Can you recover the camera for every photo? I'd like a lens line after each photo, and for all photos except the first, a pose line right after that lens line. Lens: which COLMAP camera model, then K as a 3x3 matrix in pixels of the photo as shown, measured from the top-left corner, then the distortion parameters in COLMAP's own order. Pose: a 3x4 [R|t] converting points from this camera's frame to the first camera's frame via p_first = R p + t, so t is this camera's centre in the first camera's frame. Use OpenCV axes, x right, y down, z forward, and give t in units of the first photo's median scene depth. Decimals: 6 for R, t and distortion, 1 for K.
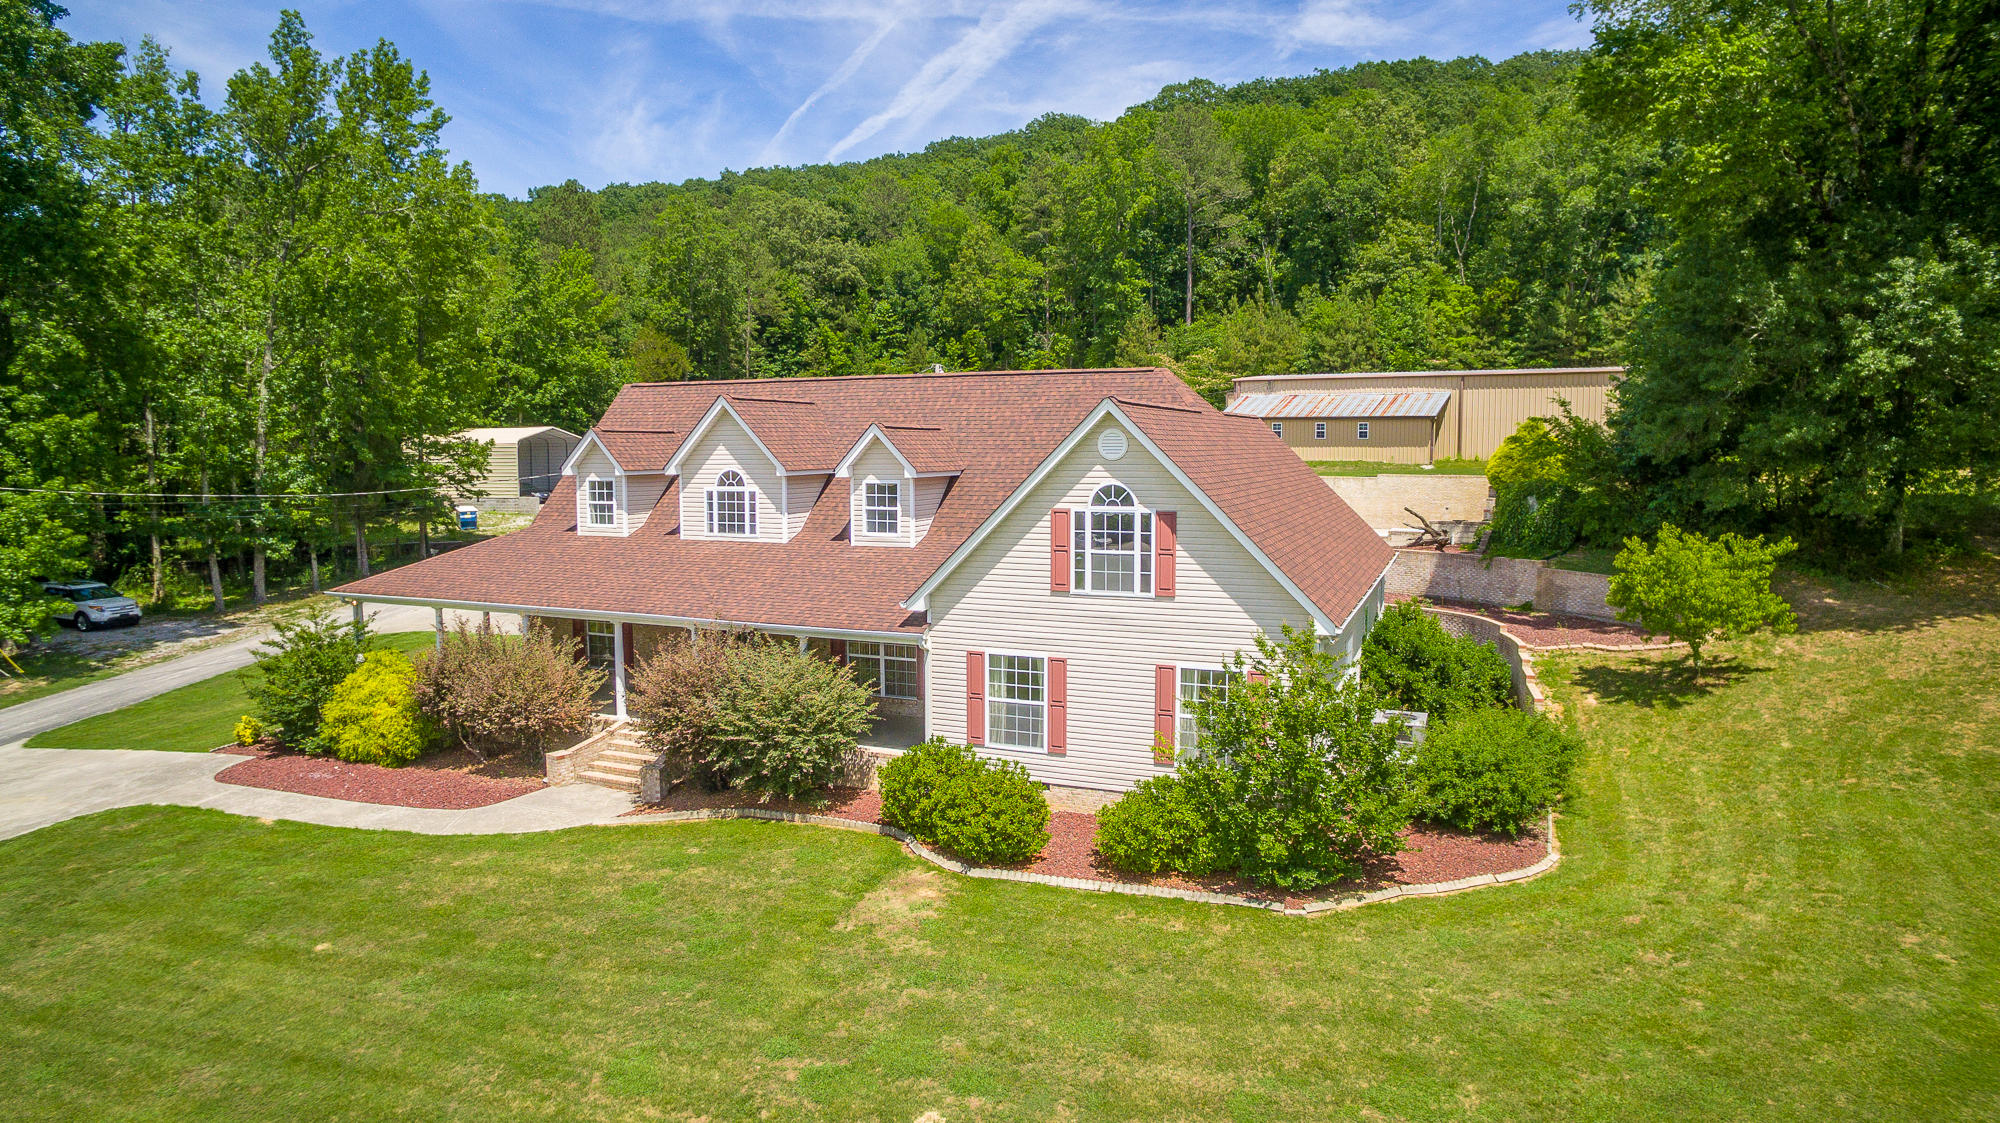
lens RADIAL K [[1163.6, 0, 995.9], [0, 1163.6, 546.1], [0, 0, 1]] dist [-0.119491, 0.082671]
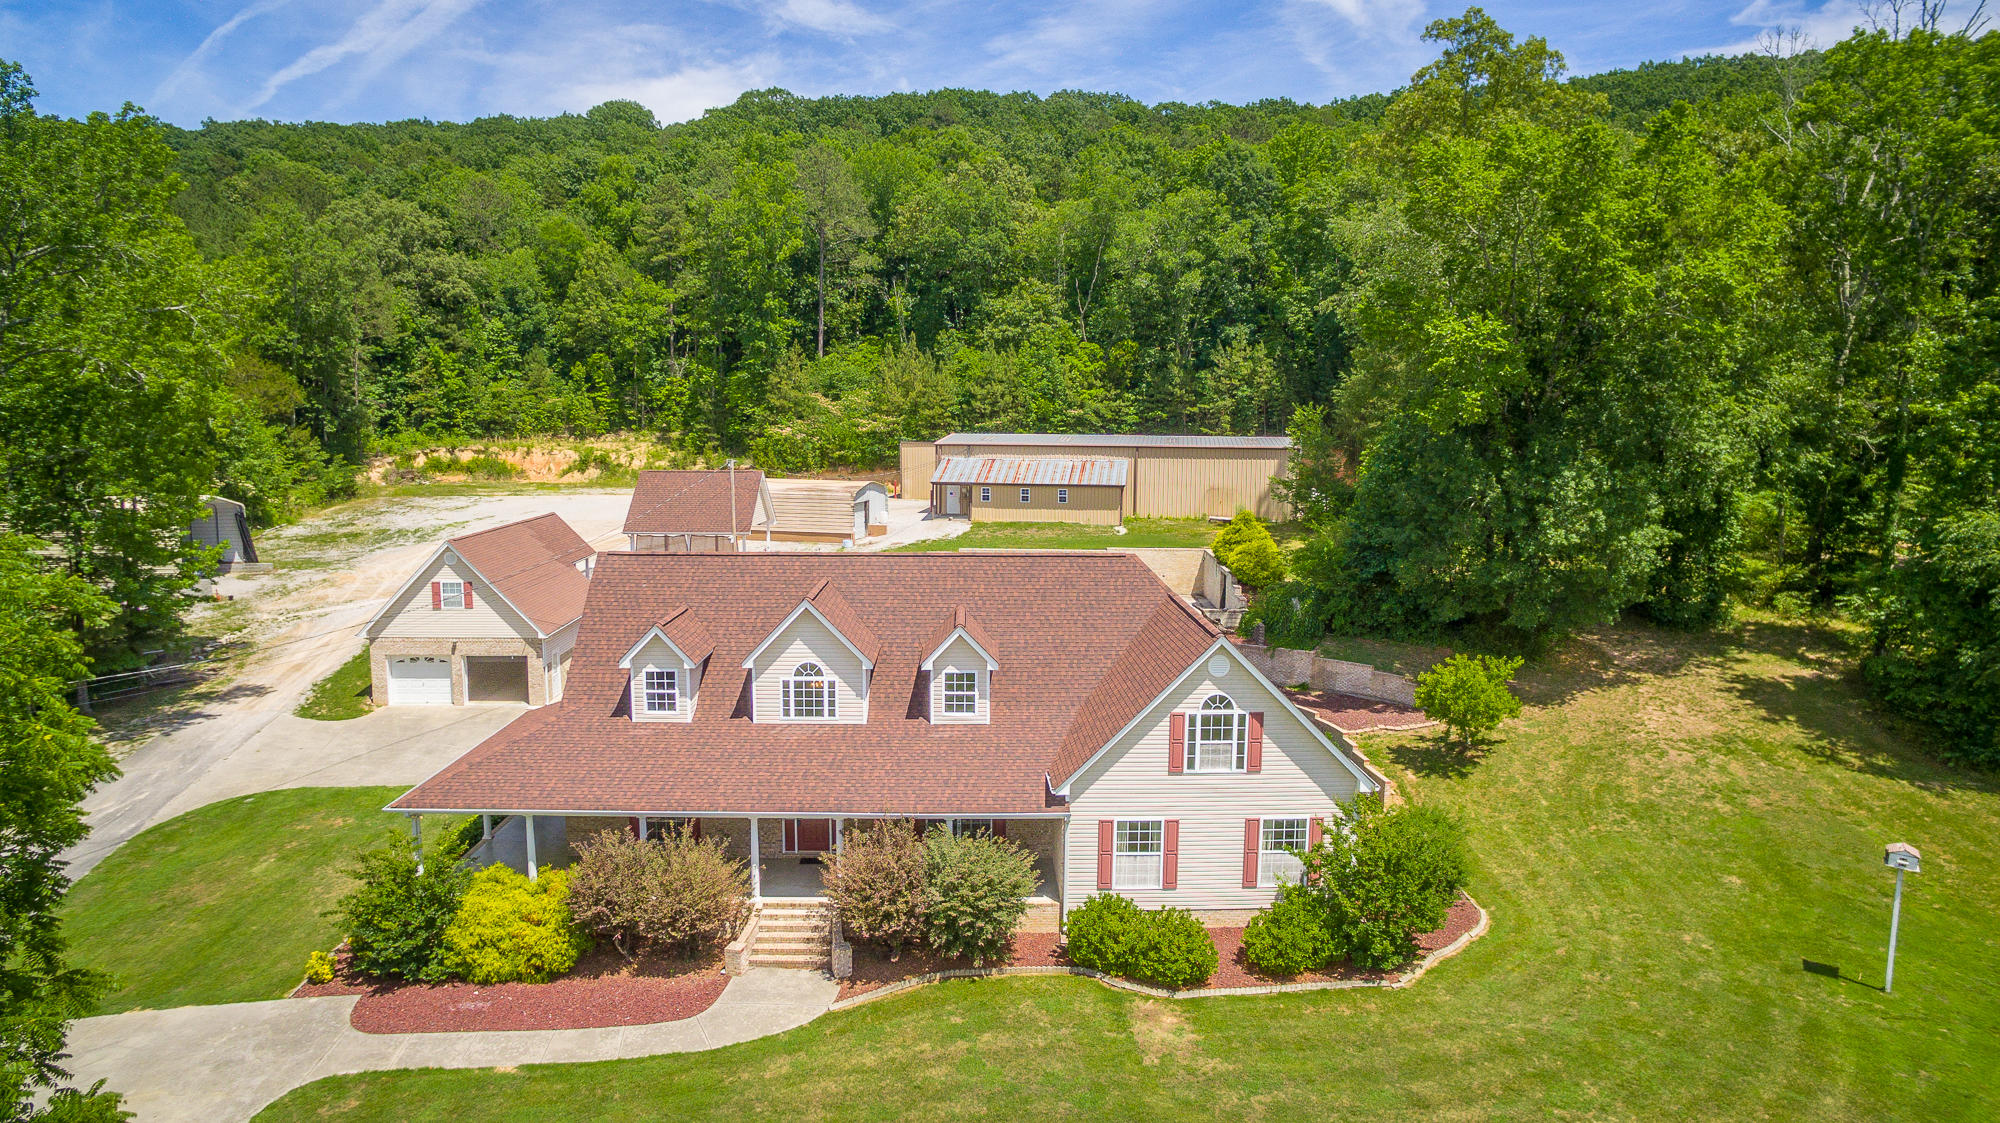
lens RADIAL K [[1163.6, 0, 996.3], [0, 1163.6, 547.2], [0, 0, 1]] dist [-0.119491, 0.082671]
pose [[0.911764, -0.039539, 0.408808, -0.516993], [0.027838, 0.999016, 0.034536, -0.210614], [-0.409771, -0.020108, 0.911967, -0.103863]]
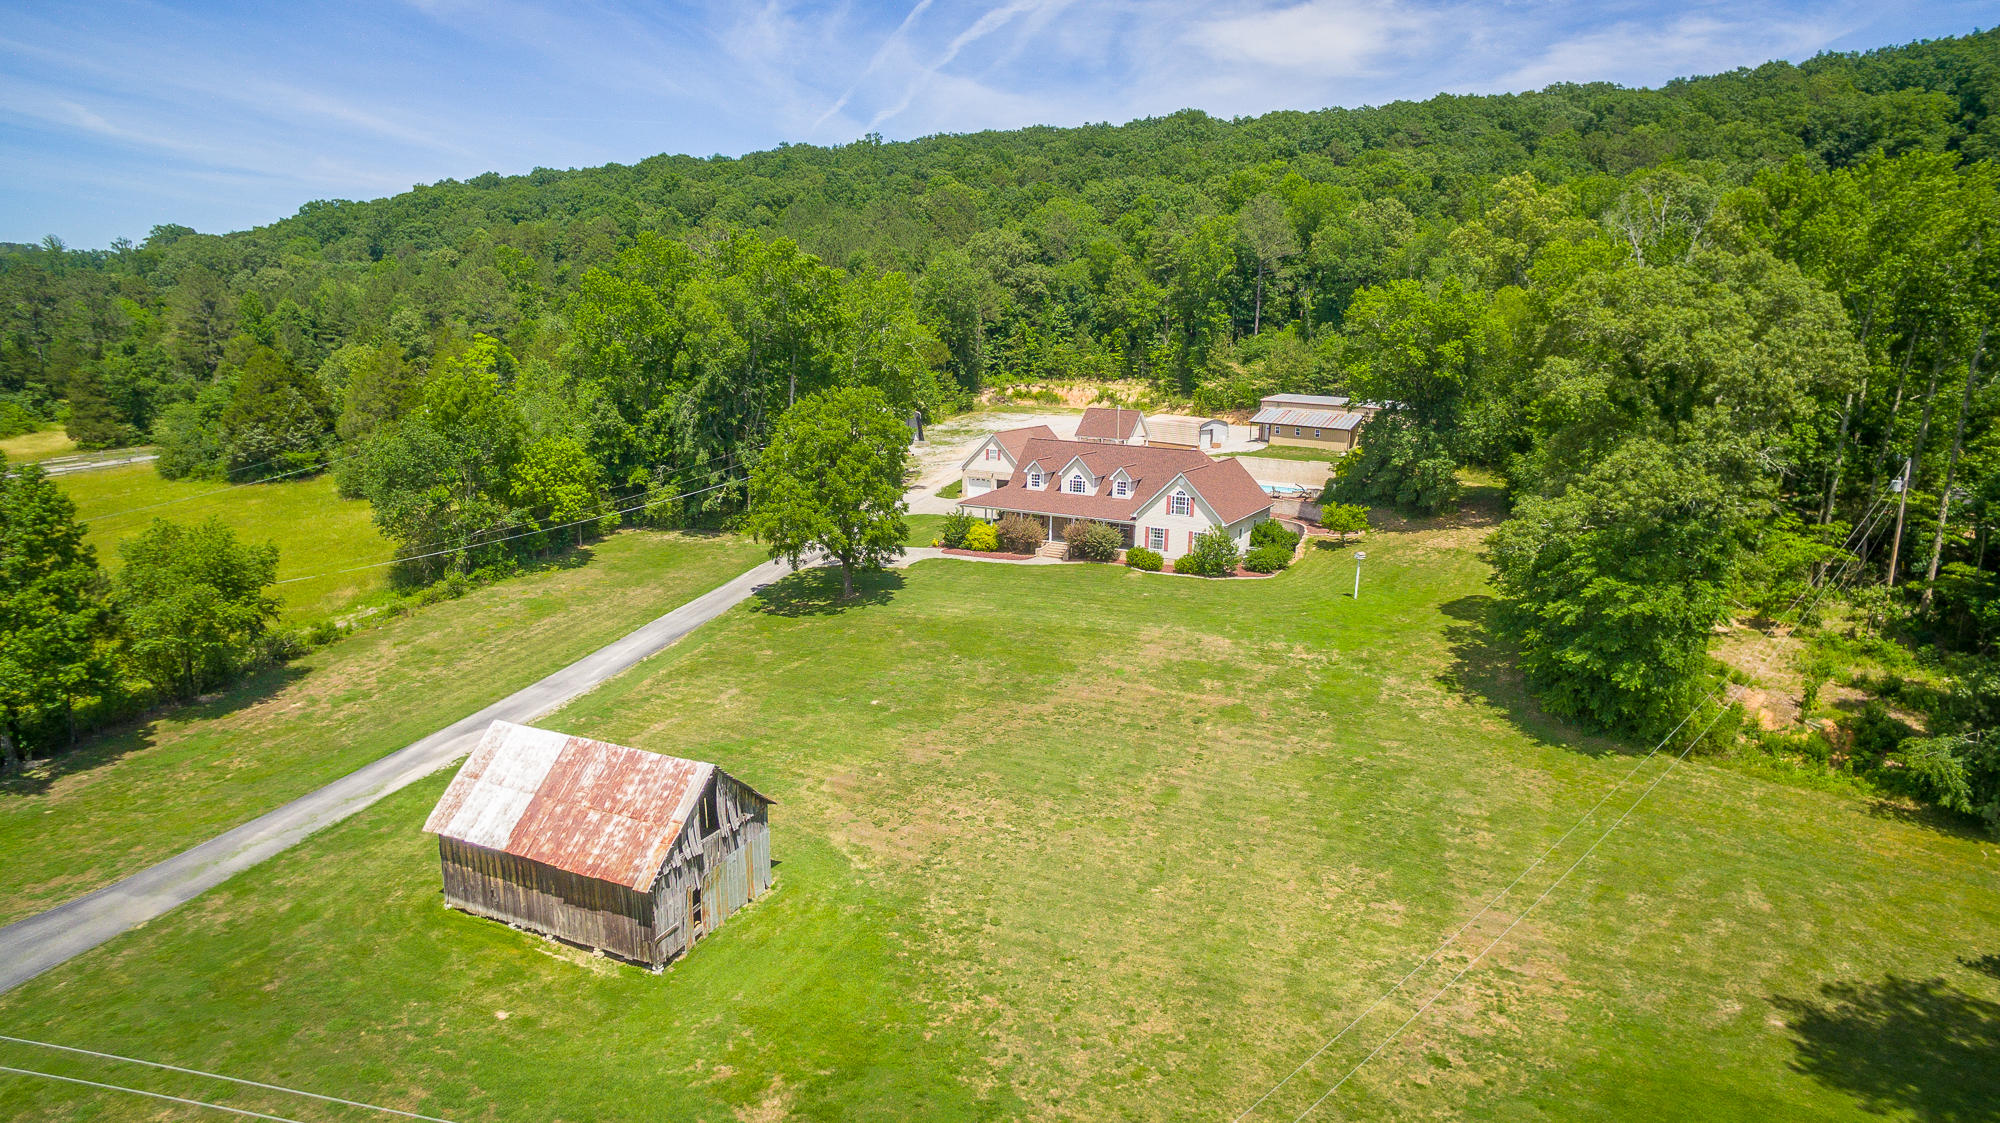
lens RADIAL K [[1163.6, 0, 995.5], [0, 1163.6, 546.8], [0, 0, 1]] dist [-0.119491, 0.082671]
pose [[0.995206, 0.042915, -0.087880, -0.156490], [-0.034197, 0.994559, 0.098406, -0.188611], [0.091625, -0.094929, 0.991258, -2.627349]]
